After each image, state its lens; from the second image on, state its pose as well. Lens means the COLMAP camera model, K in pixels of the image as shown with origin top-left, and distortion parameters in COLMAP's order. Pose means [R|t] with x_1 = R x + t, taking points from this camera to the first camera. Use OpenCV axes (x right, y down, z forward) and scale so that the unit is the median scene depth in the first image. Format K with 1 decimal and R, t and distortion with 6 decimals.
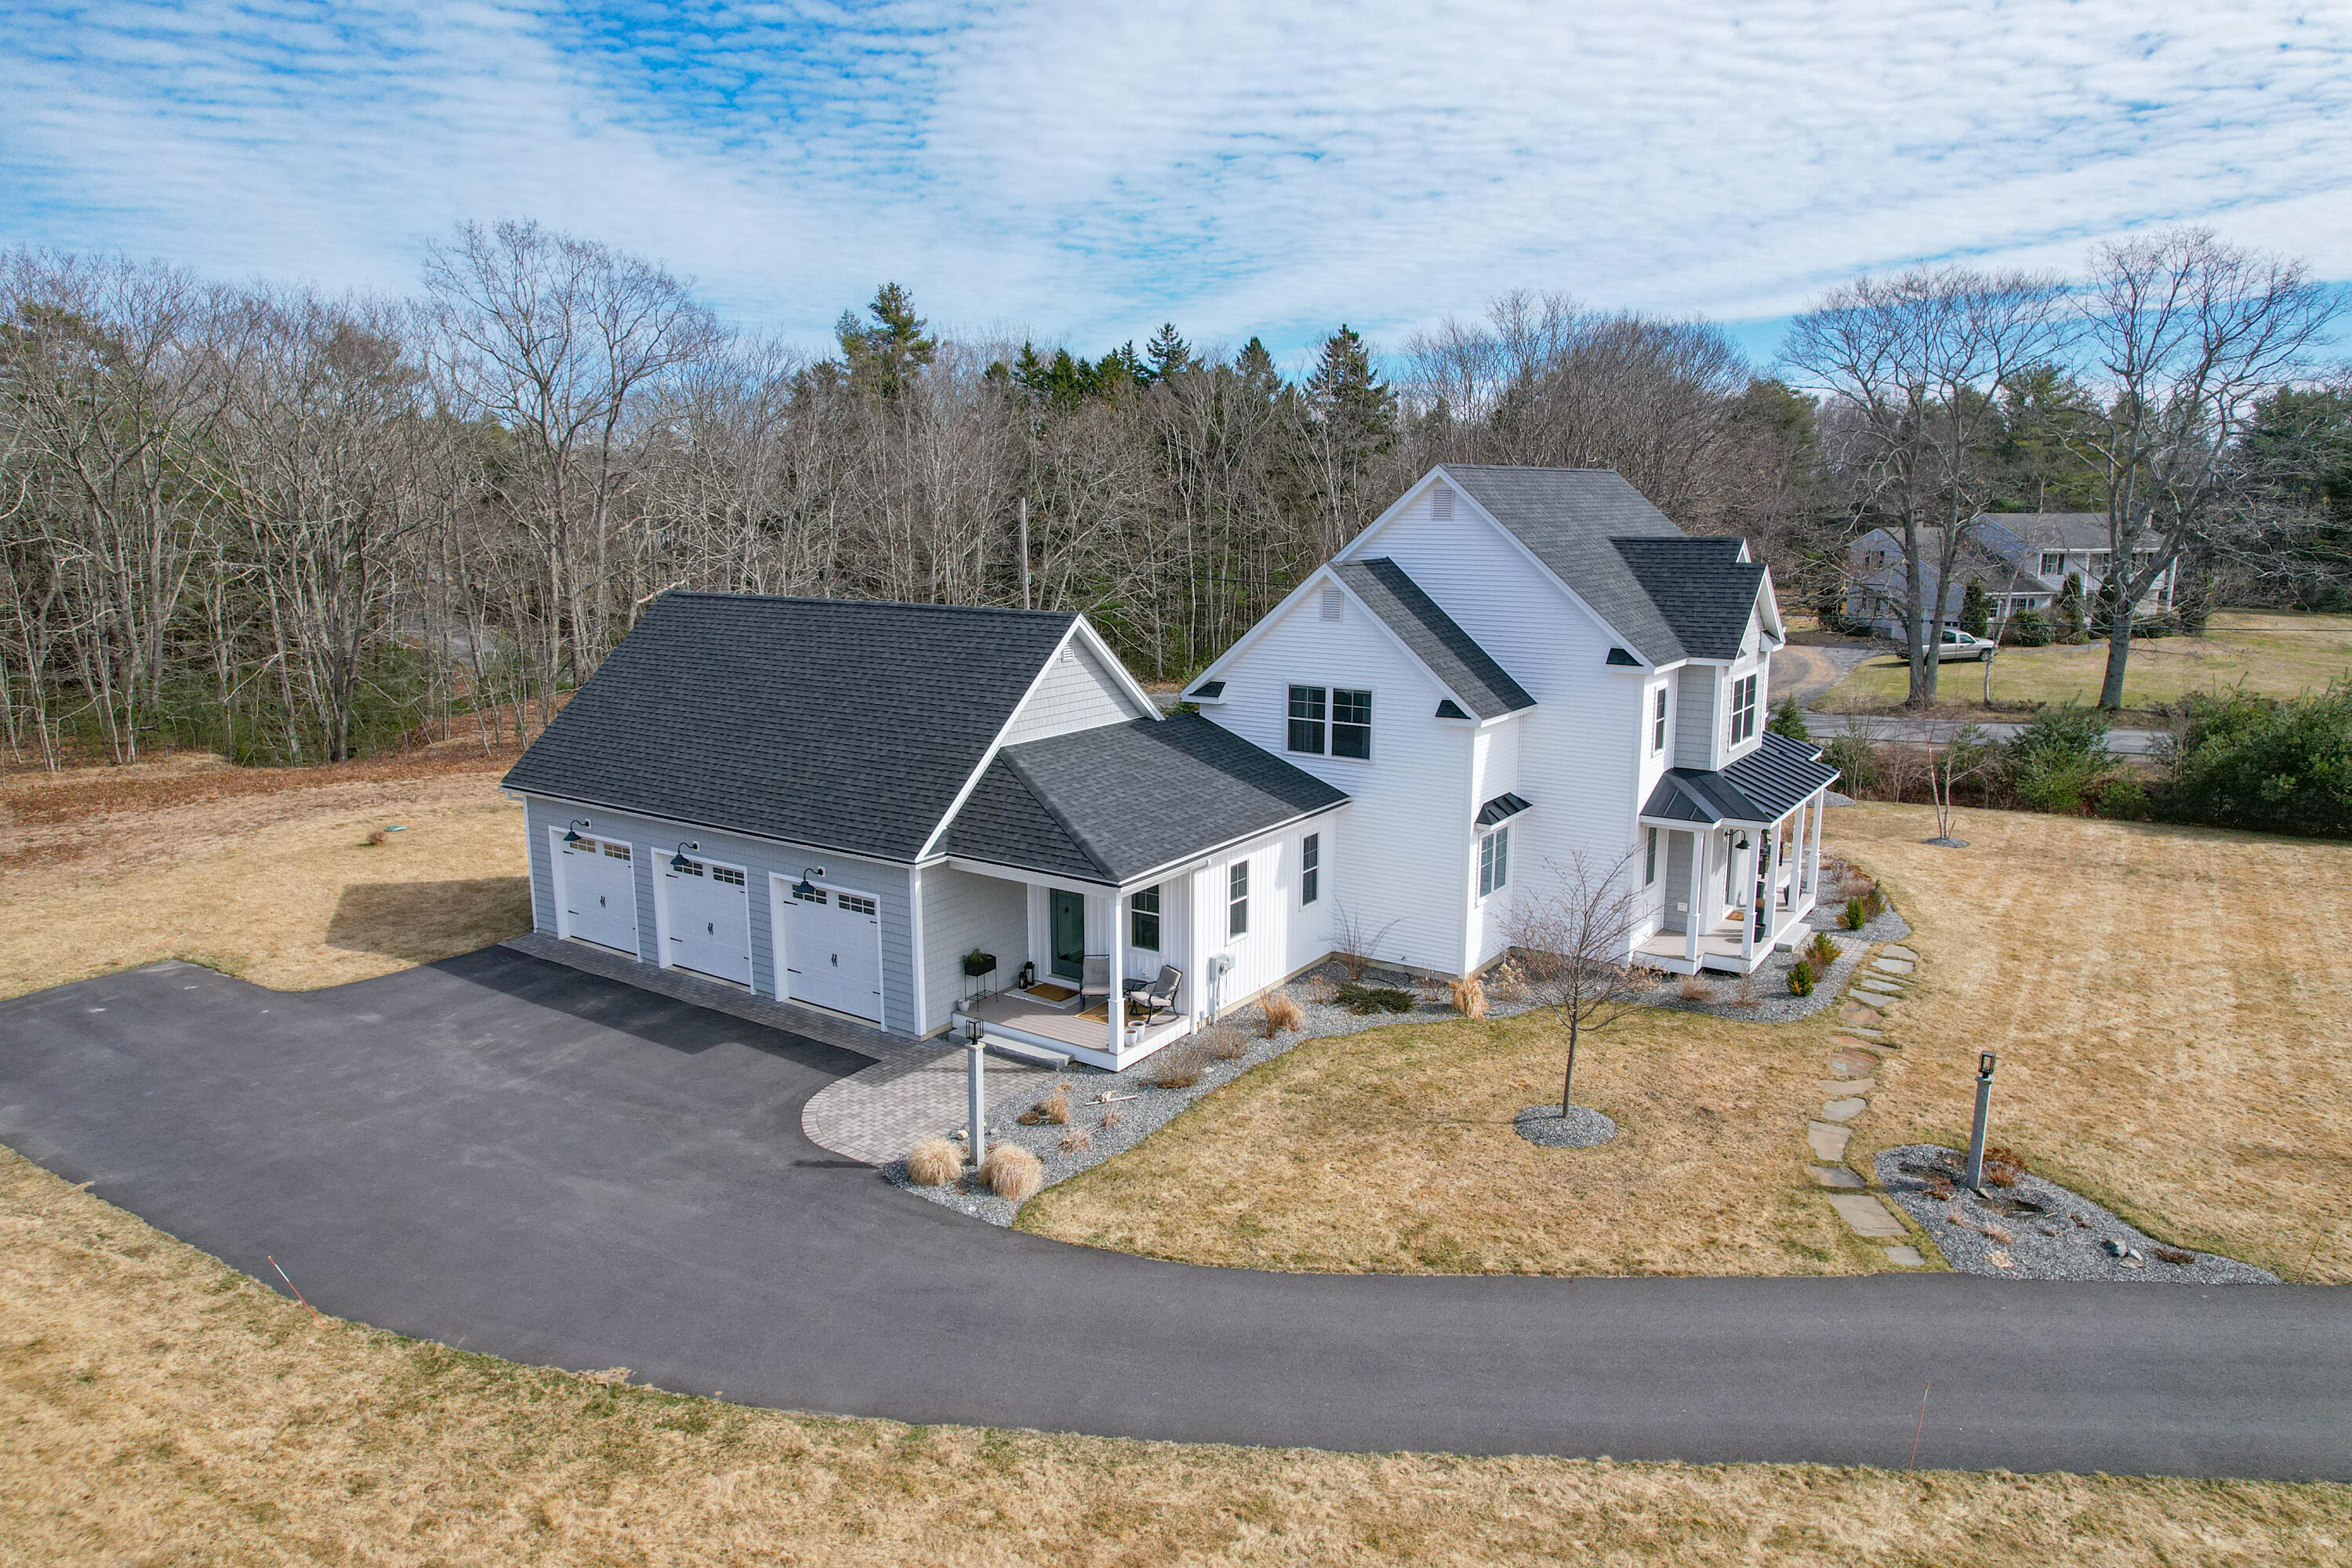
lens RADIAL K [[1507.8, 0, 1176.0], [0, 1507.8, 784.0], [0, 0, 1]] dist [-0.080844, 0.083113]
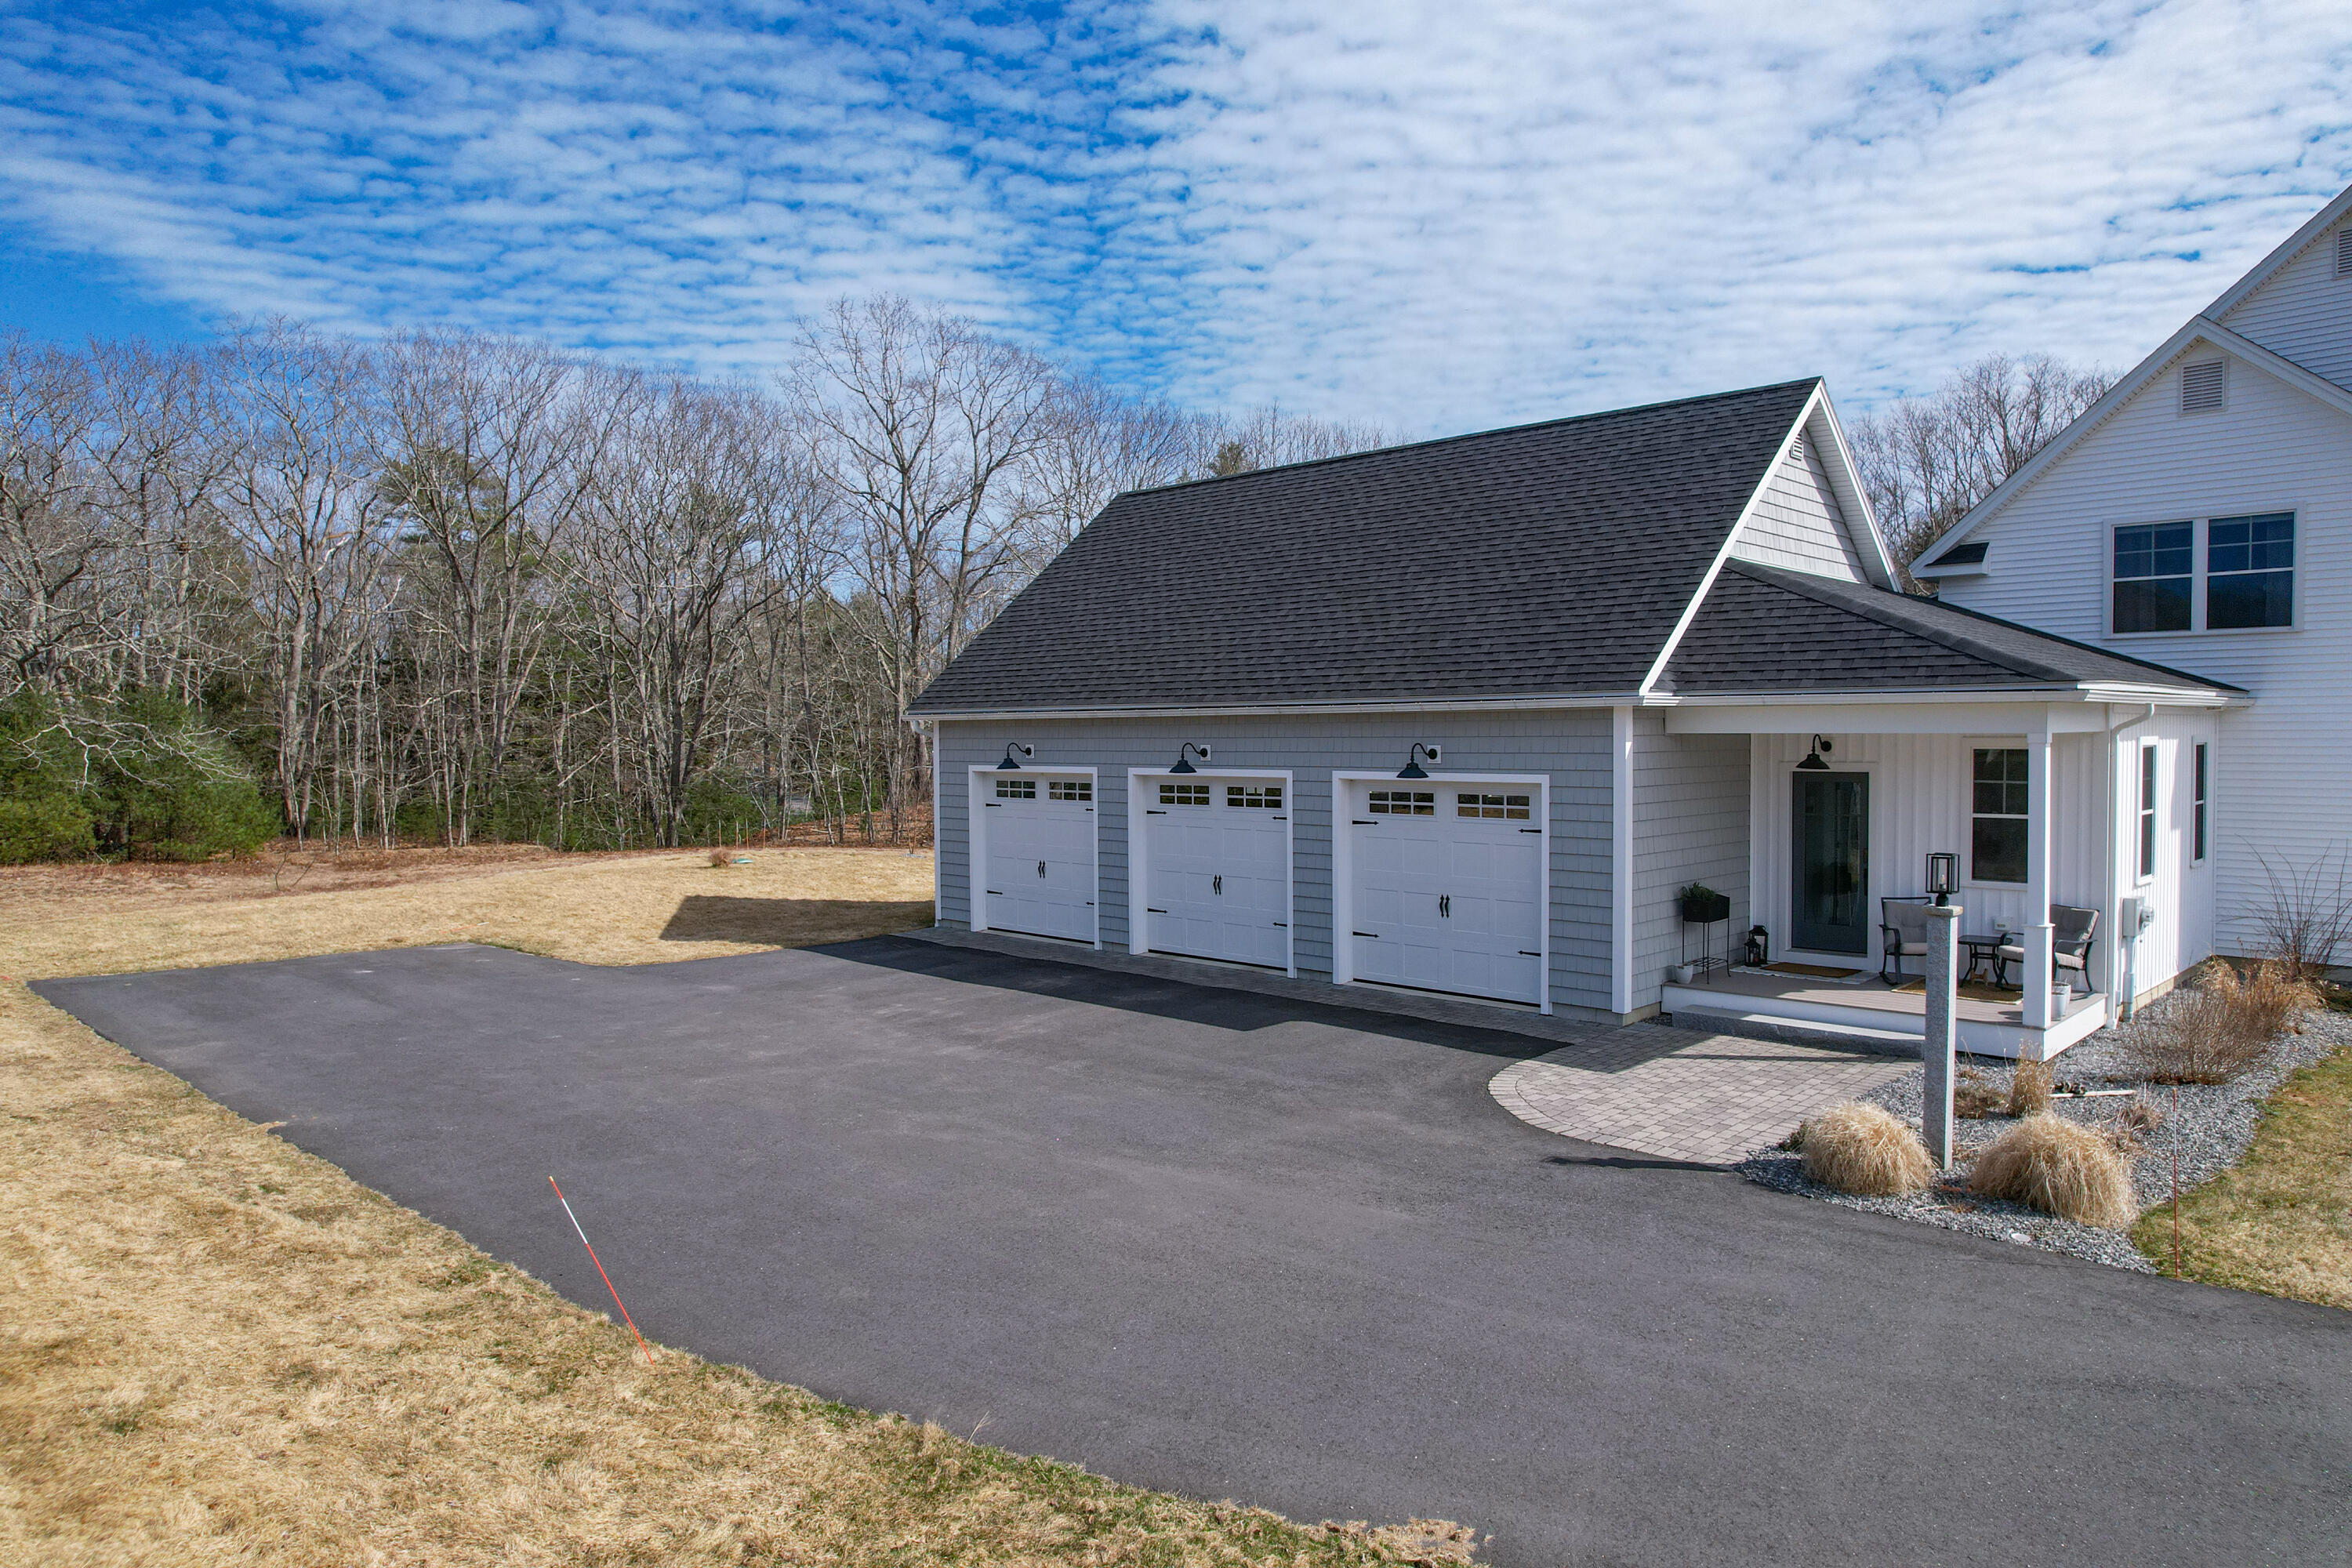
lens RADIAL K [[1507.8, 0, 1176.0], [0, 1507.8, 784.0], [0, 0, 1]] dist [-0.080844, 0.083113]
pose [[0.983853, 0.001910, -0.178968, -0.231375], [-0.030760, 0.986868, -0.158570, 0.172874], [0.176315, 0.161515, 0.970992, 0.384027]]
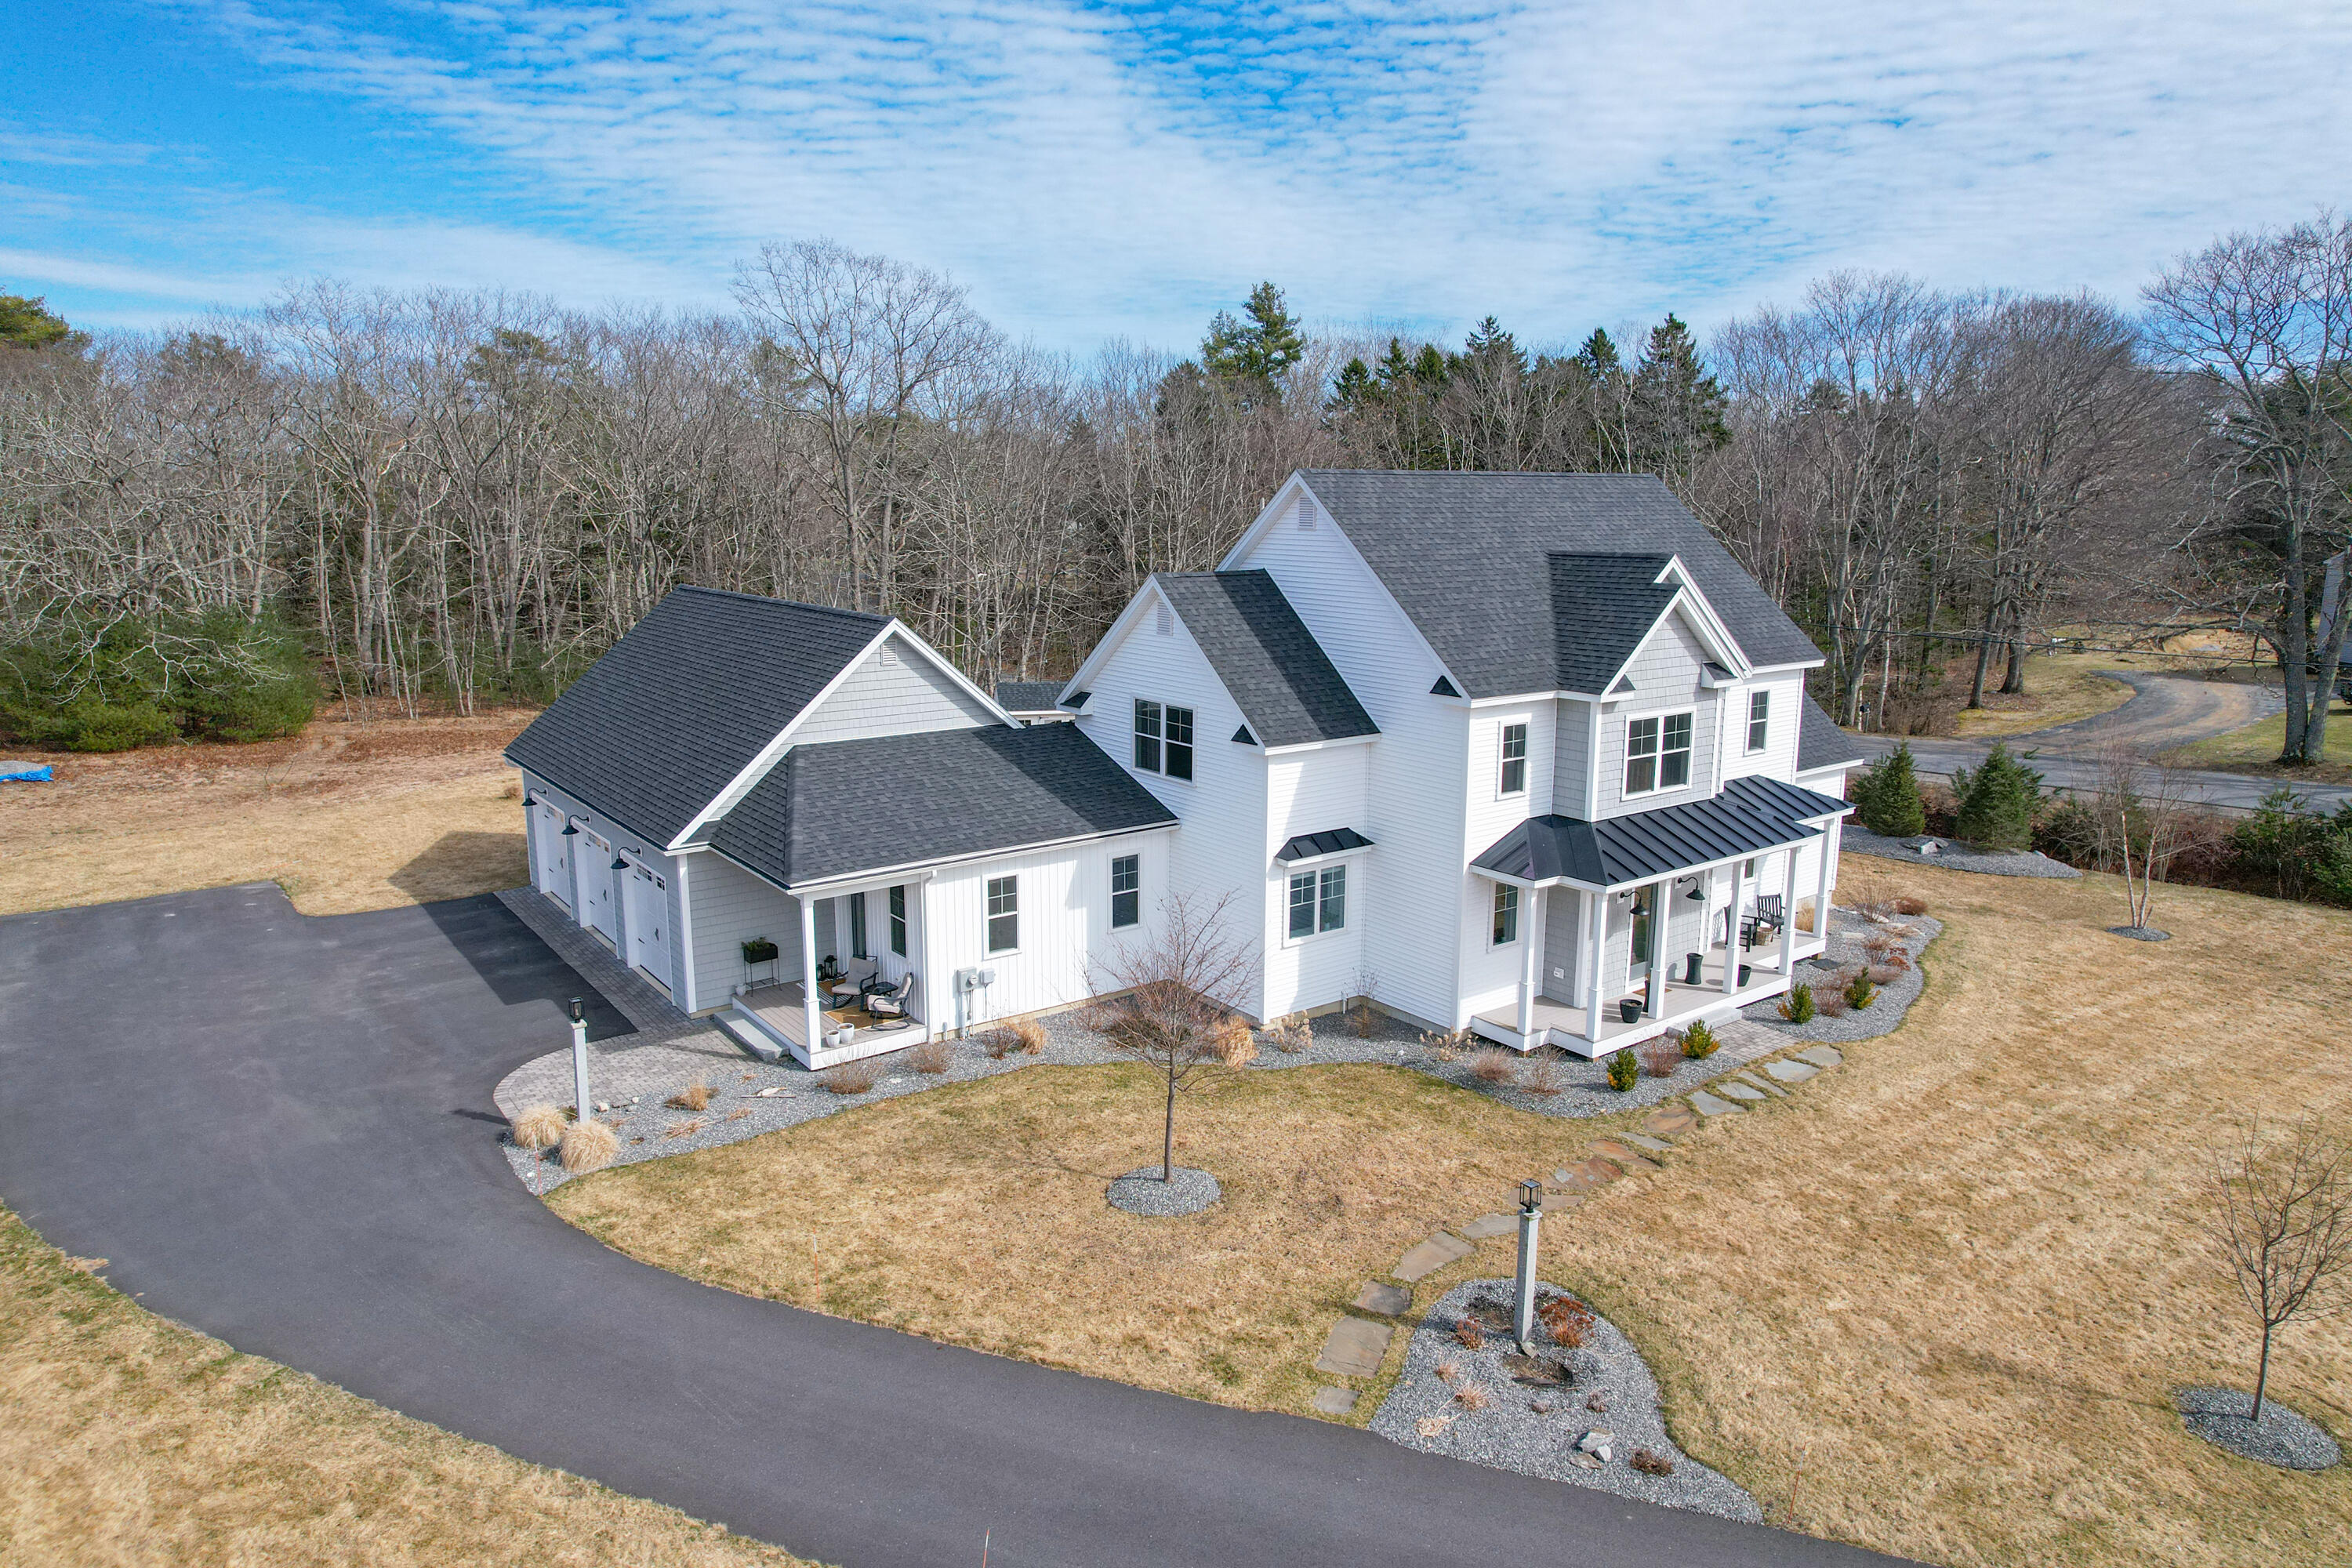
lens RADIAL K [[1496.0, 0, 1182.2], [0, 1496.0, 833.5], [0, 0, 1]] dist [-0.082138, 0.077843]
pose [[0.945923, 0.079785, -0.314426, 0.465111], [-0.068225, 0.996533, 0.047621, -0.031246], [0.317135, -0.023594, 0.948087, 0.117423]]
